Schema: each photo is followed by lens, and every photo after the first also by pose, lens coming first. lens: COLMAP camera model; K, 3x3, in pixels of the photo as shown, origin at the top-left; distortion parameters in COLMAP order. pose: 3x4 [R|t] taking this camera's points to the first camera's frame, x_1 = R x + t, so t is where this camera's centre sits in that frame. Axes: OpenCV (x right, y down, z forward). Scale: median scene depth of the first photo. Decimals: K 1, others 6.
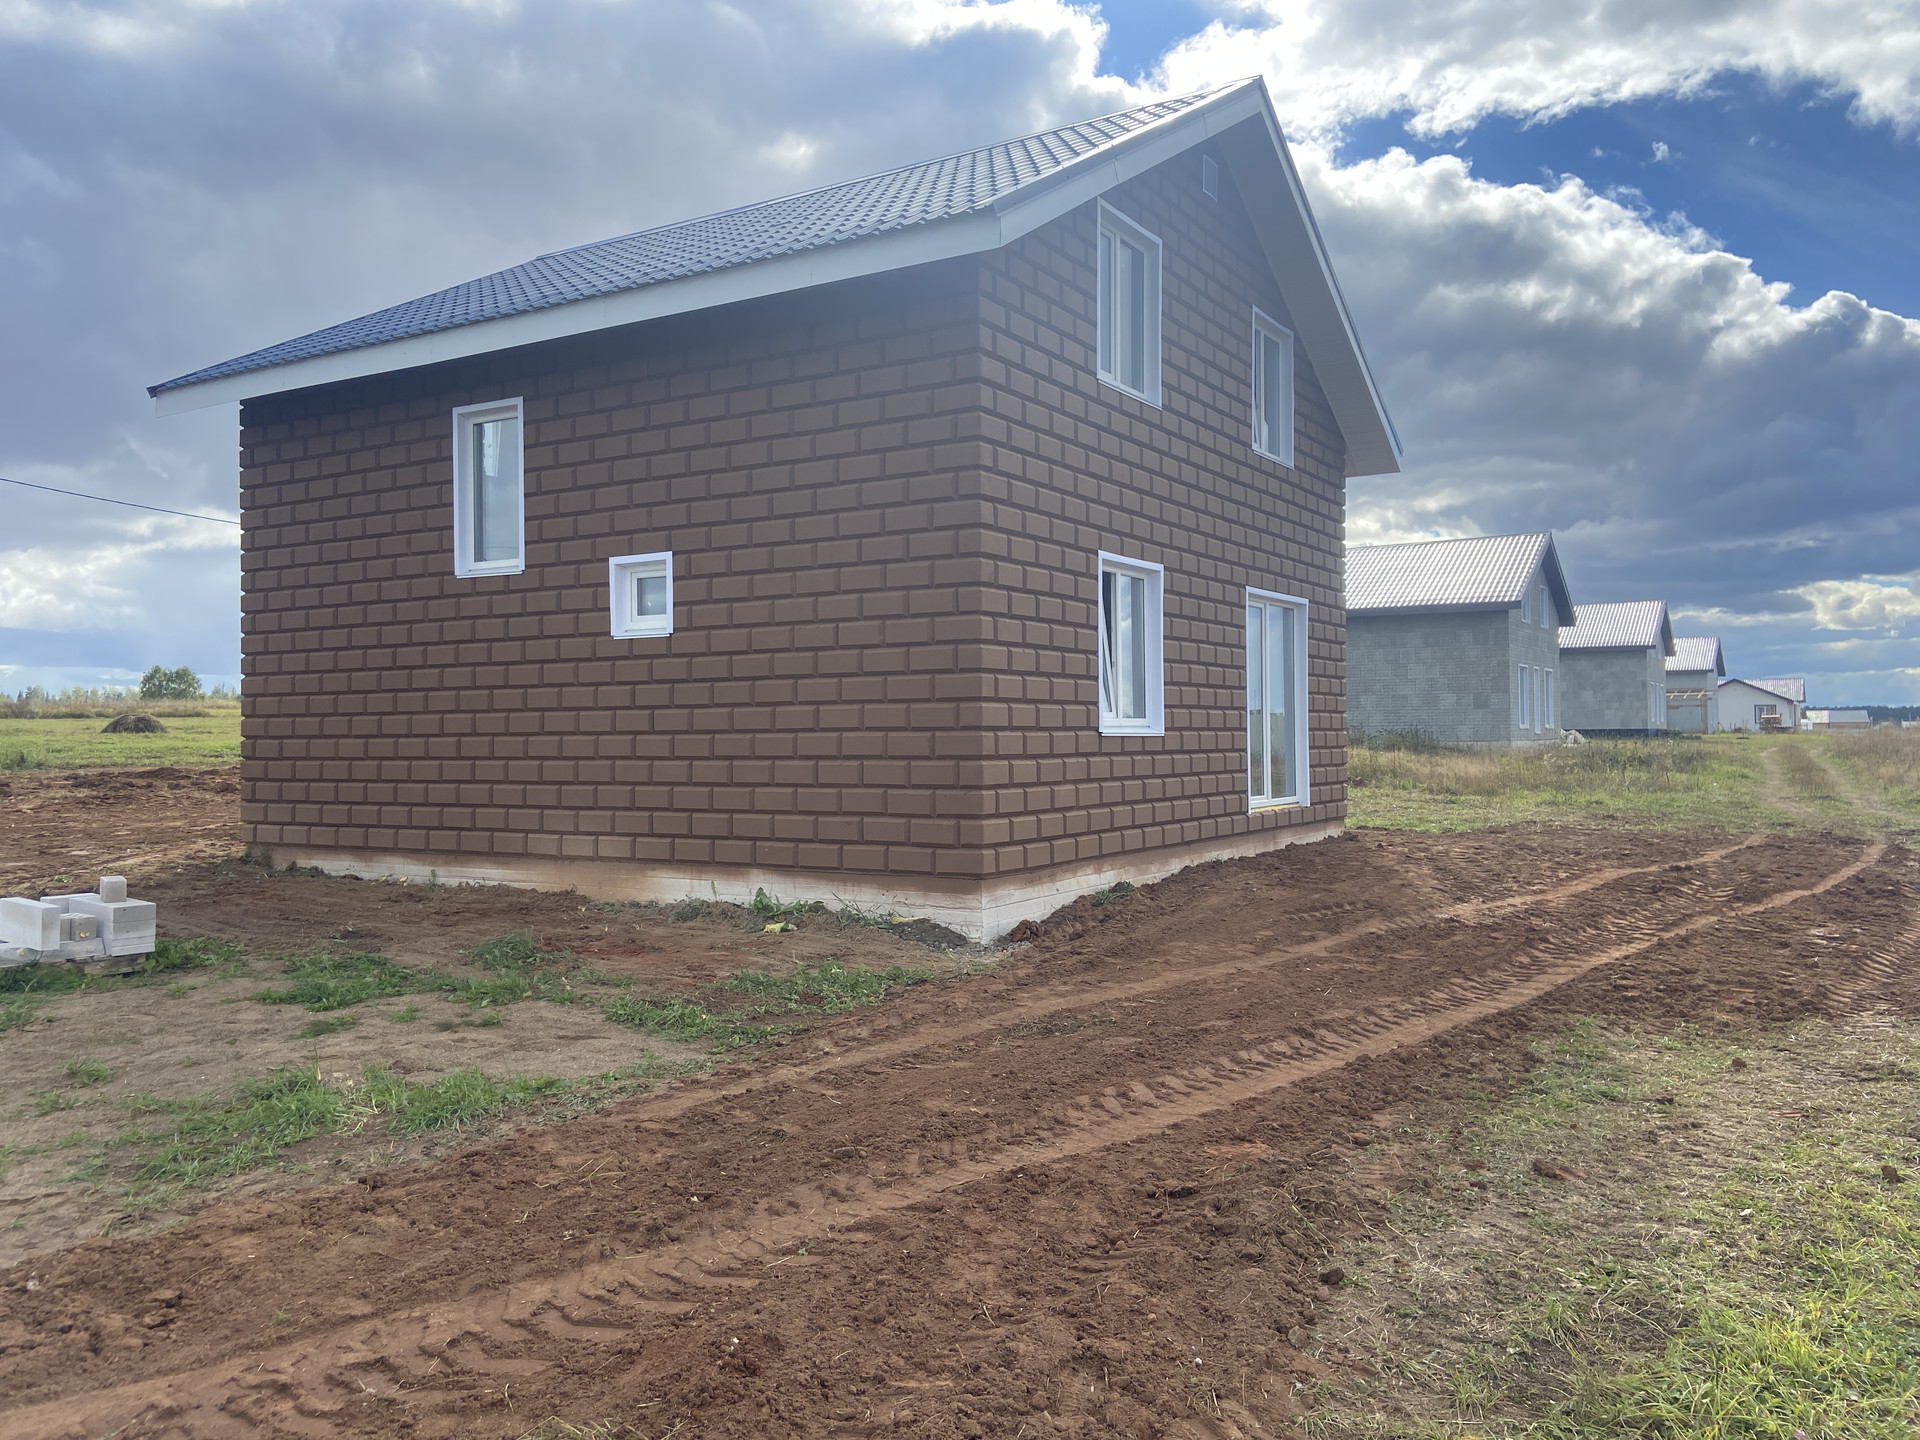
lens RADIAL K [[1445.8, 0, 964.8], [0, 1445.8, 712.4], [0, 0, 1]] dist [0.115373, -0.130103]
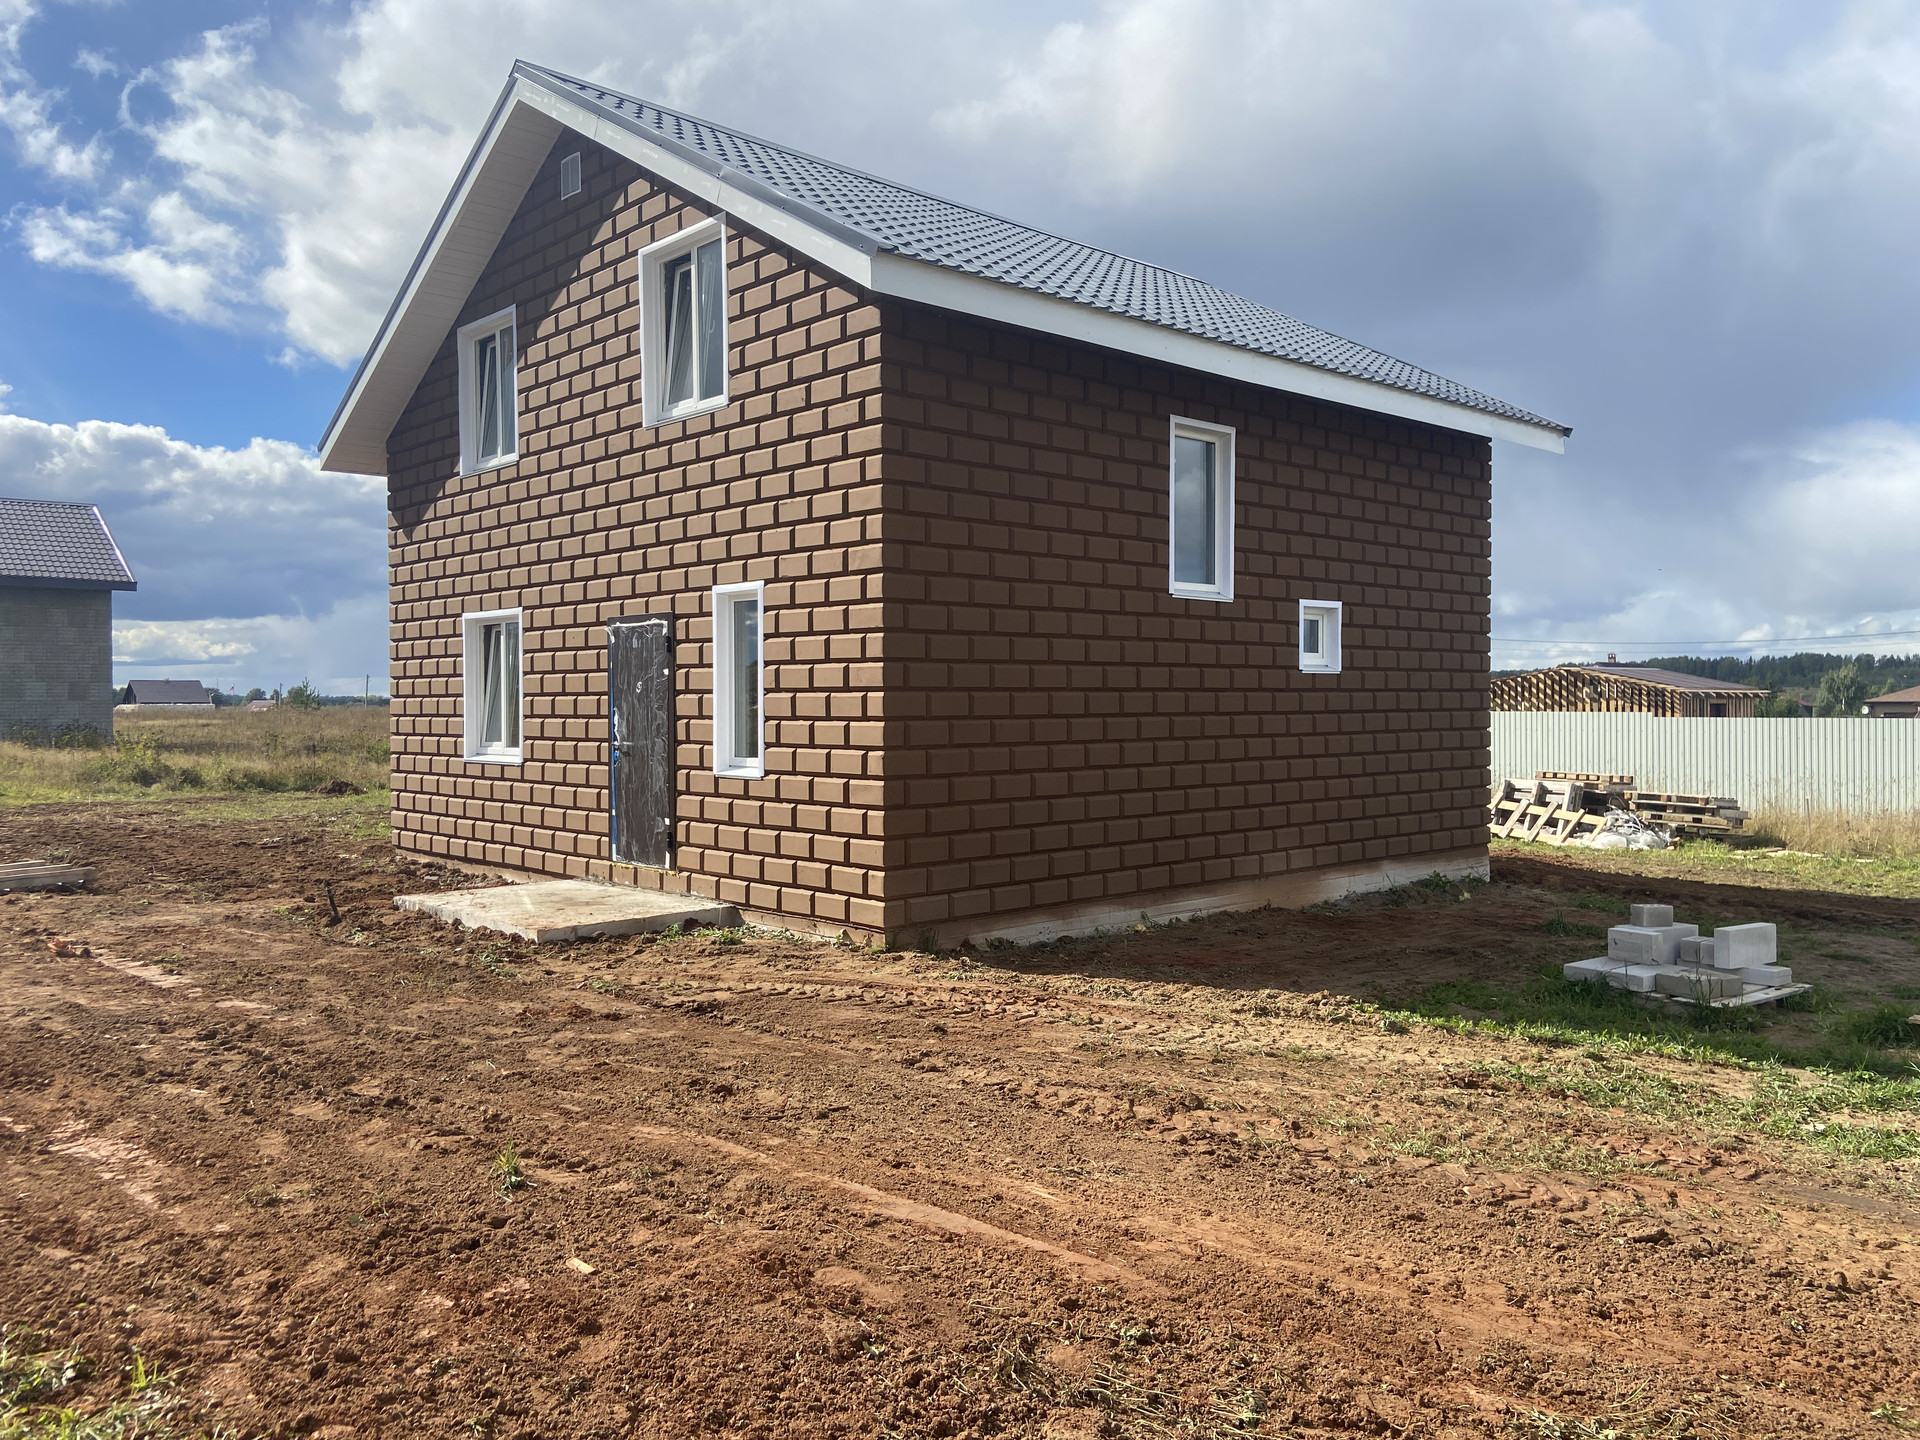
lens RADIAL K [[1445.8, 0, 961.7], [0, 1445.8, 714.4], [0, 0, 1]] dist [0.115373, -0.130103]
pose [[0.278504, -0.002524, 0.960432, -1.362174], [-0.012223, 0.999906, 0.006172, -0.021842], [-0.960357, -0.013458, 0.278447, 0.923286]]
